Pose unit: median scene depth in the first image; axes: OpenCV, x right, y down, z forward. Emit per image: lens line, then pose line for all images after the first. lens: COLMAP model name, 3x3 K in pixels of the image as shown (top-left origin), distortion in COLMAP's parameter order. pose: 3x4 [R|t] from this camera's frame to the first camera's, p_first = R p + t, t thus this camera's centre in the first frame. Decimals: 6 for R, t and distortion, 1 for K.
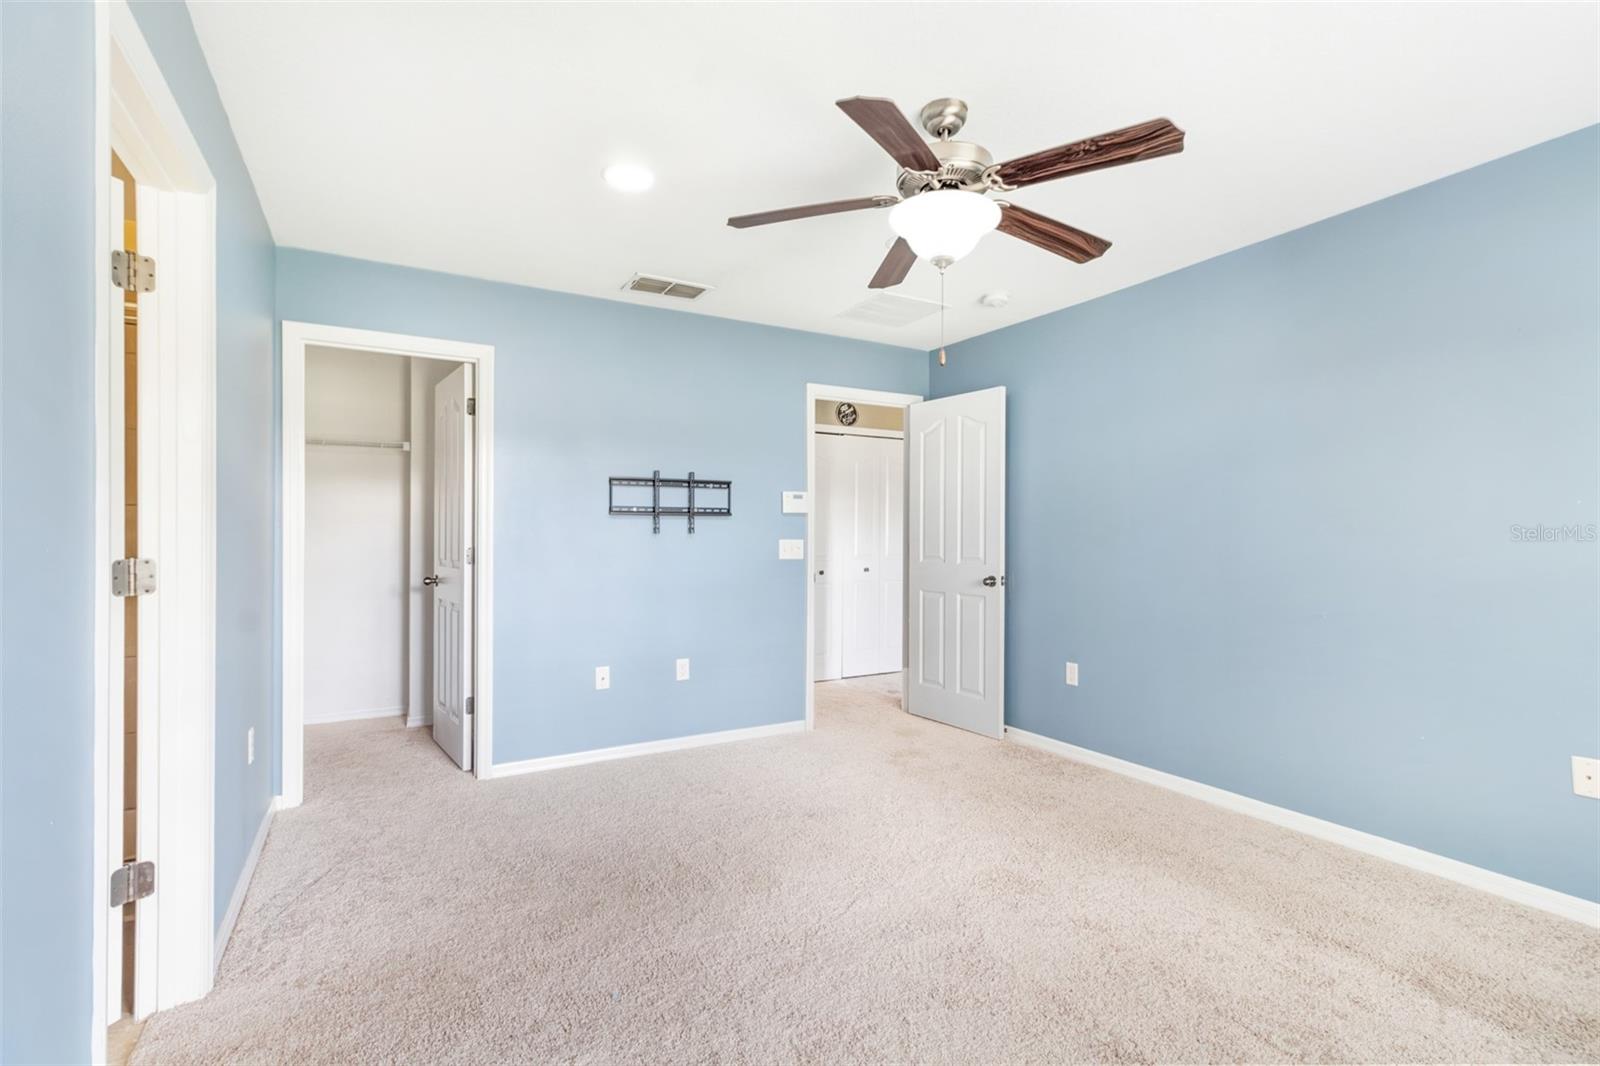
lens RADIAL K [[741.9, 0, 807.2], [0, 741.9, 536.6], [0, 0, 1]] dist [0.019982, 0.000223]
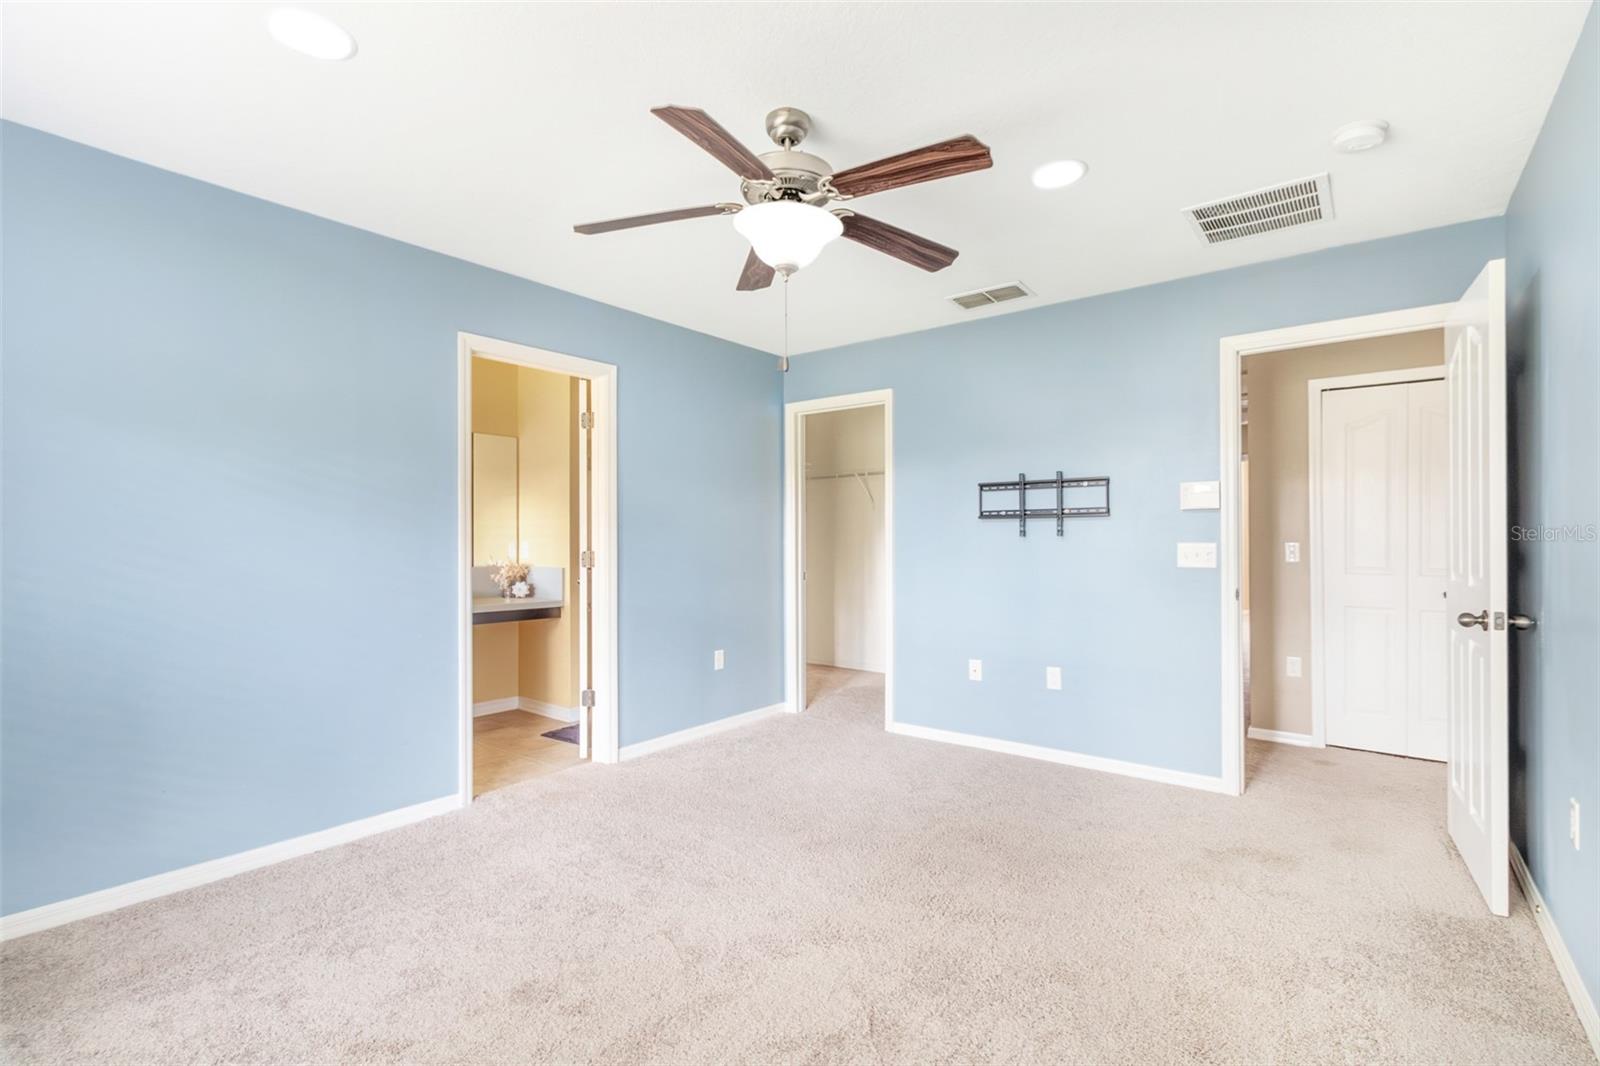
lens RADIAL K [[741.9, 0, 807.0], [0, 741.9, 535.0], [0, 0, 1]] dist [0.019982, 0.000223]
pose [[0.381576, -0.006938, -0.924312, 0.611021], [-0.000006, 0.999972, -0.007509, 0.001586], [0.924338, 0.002871, 0.381565, 0.348376]]
